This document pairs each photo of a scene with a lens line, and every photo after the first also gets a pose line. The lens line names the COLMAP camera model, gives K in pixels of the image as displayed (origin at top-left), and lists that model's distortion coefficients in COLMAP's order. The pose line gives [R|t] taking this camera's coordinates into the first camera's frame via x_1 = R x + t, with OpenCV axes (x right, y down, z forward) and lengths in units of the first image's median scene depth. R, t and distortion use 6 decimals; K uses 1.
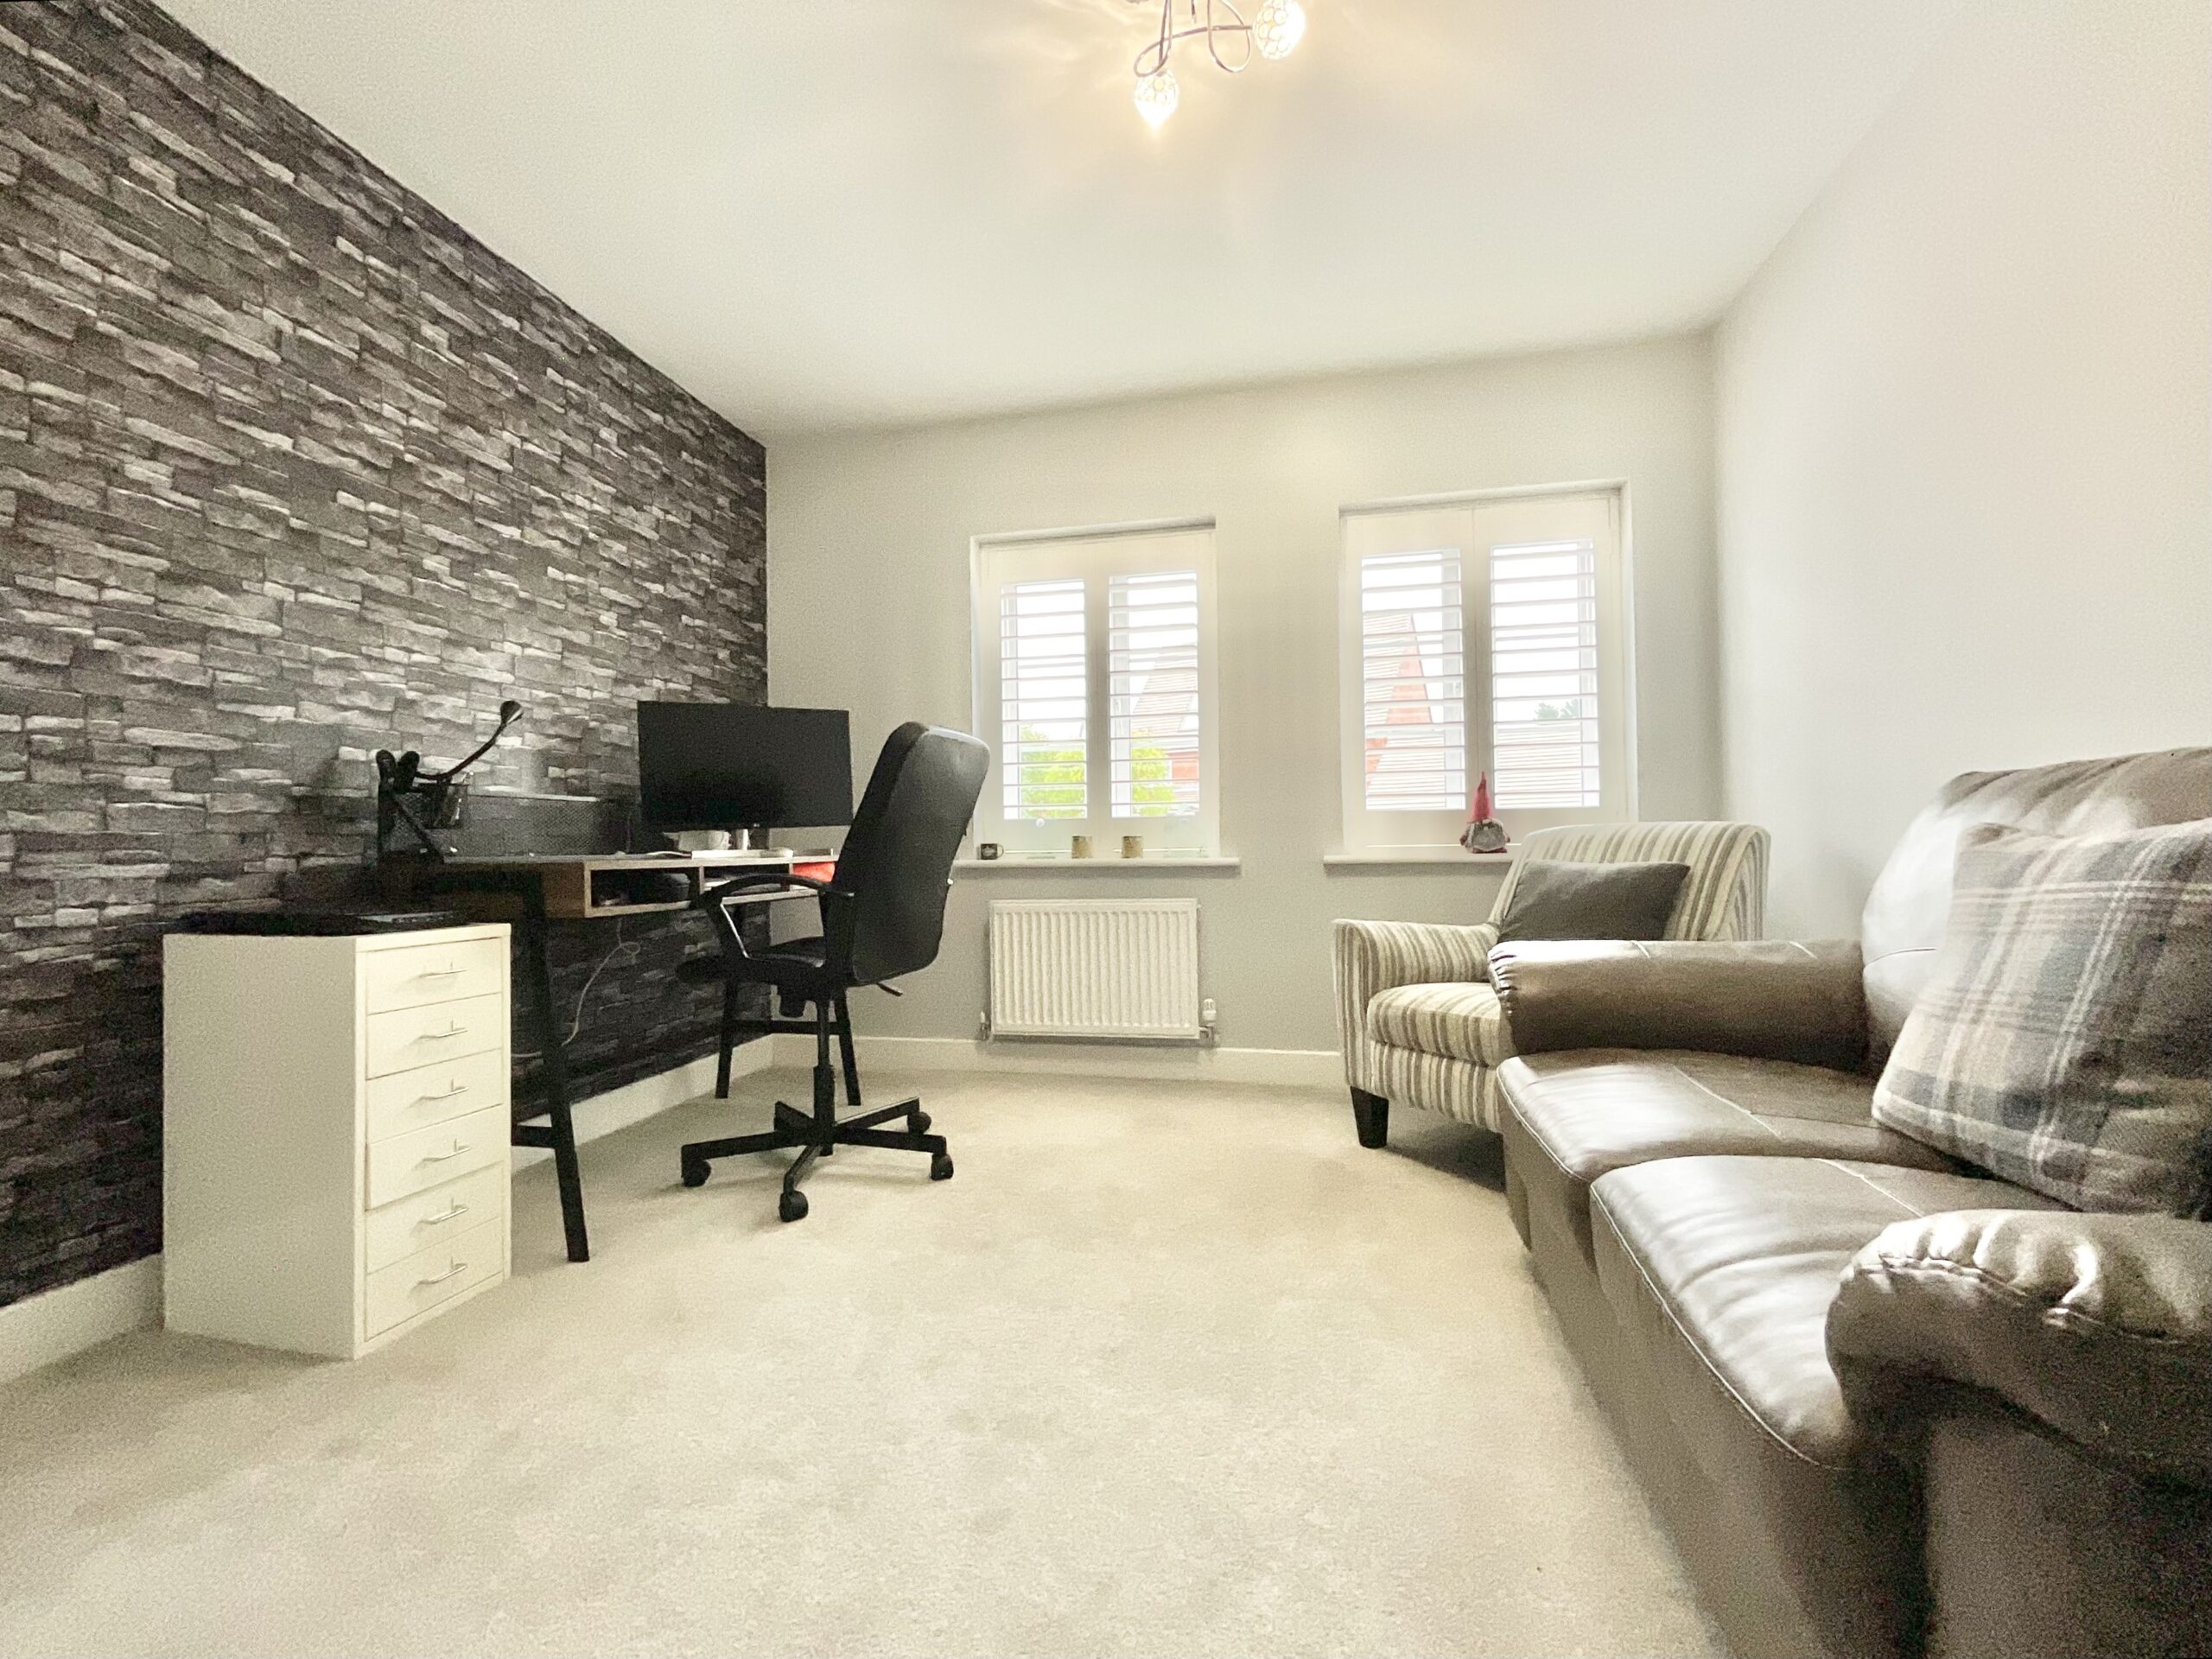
lens RADIAL K [[890.3, 0, 1087.4], [0, 890.3, 829.4], [0, 0, 1]] dist [-0.003009, 0.000095]
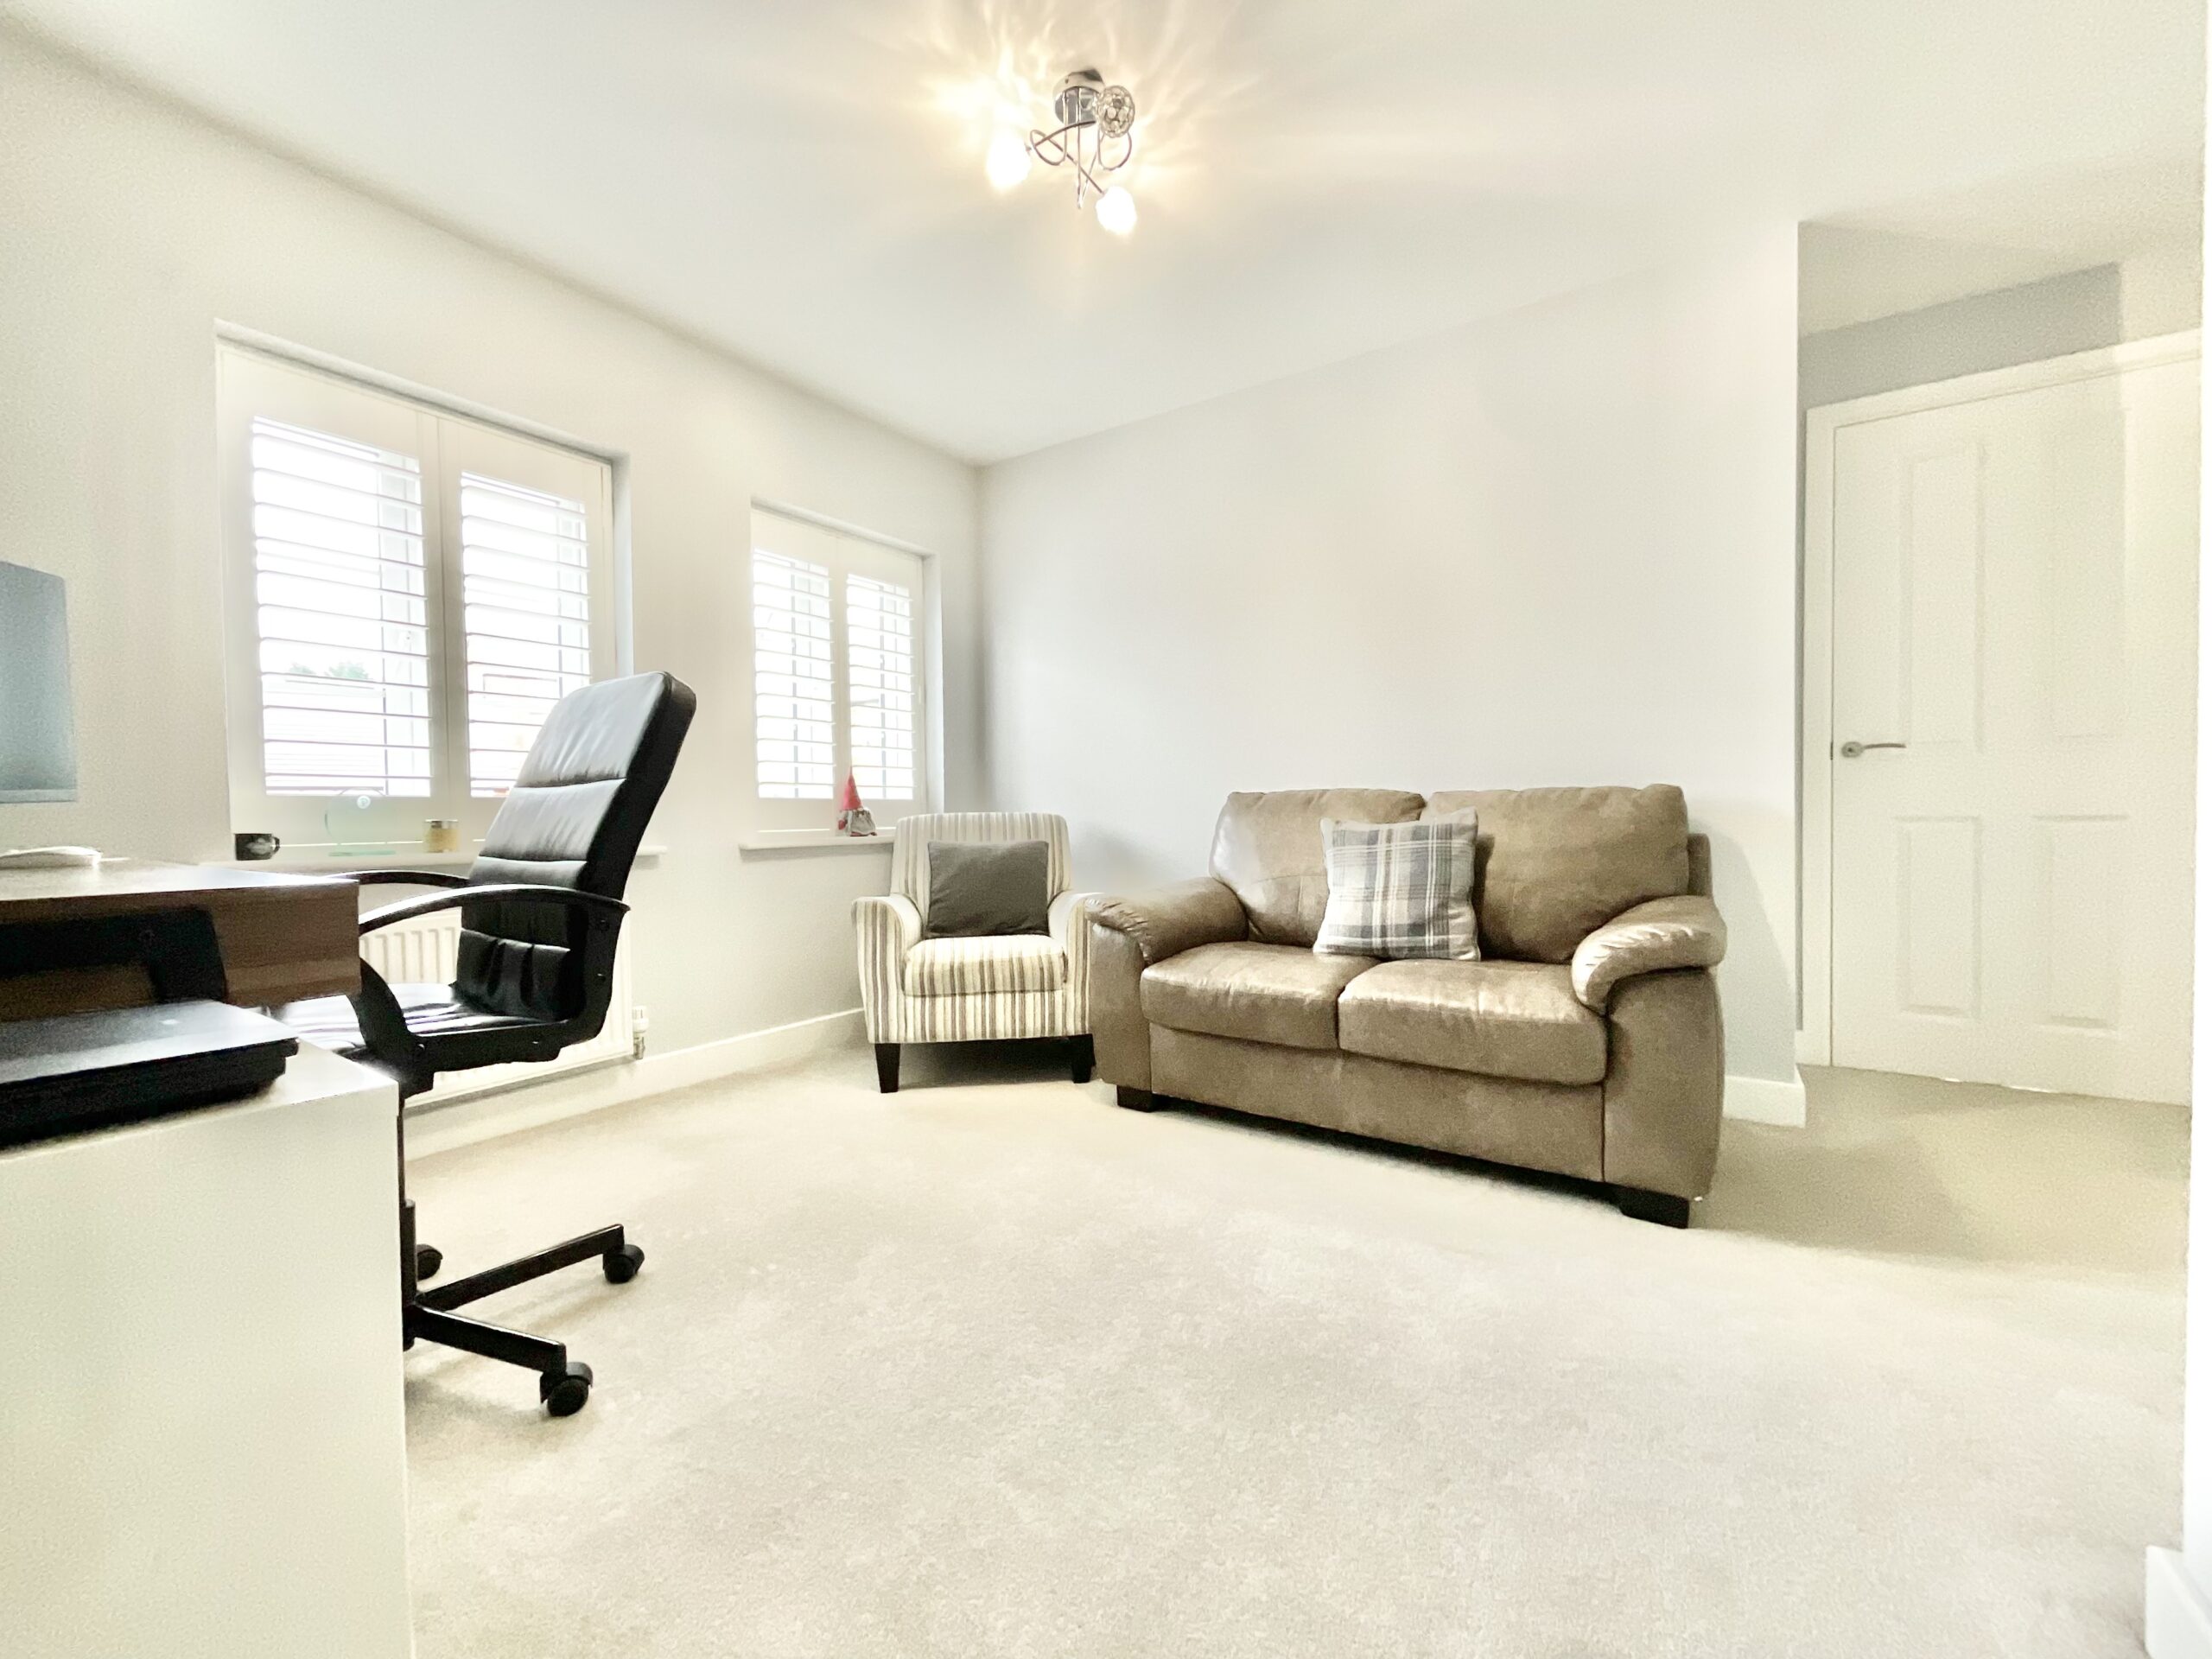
lens RADIAL K [[890.3, 0, 1096.2], [0, 890.3, 818.9], [0, 0, 1]] dist [-0.003009, 0.000095]
pose [[0.392925, -0.001718, 0.919569, -0.631681], [-0.008710, 0.999946, 0.005589, -0.006184], [-0.919529, -0.010205, 0.392889, 0.303353]]
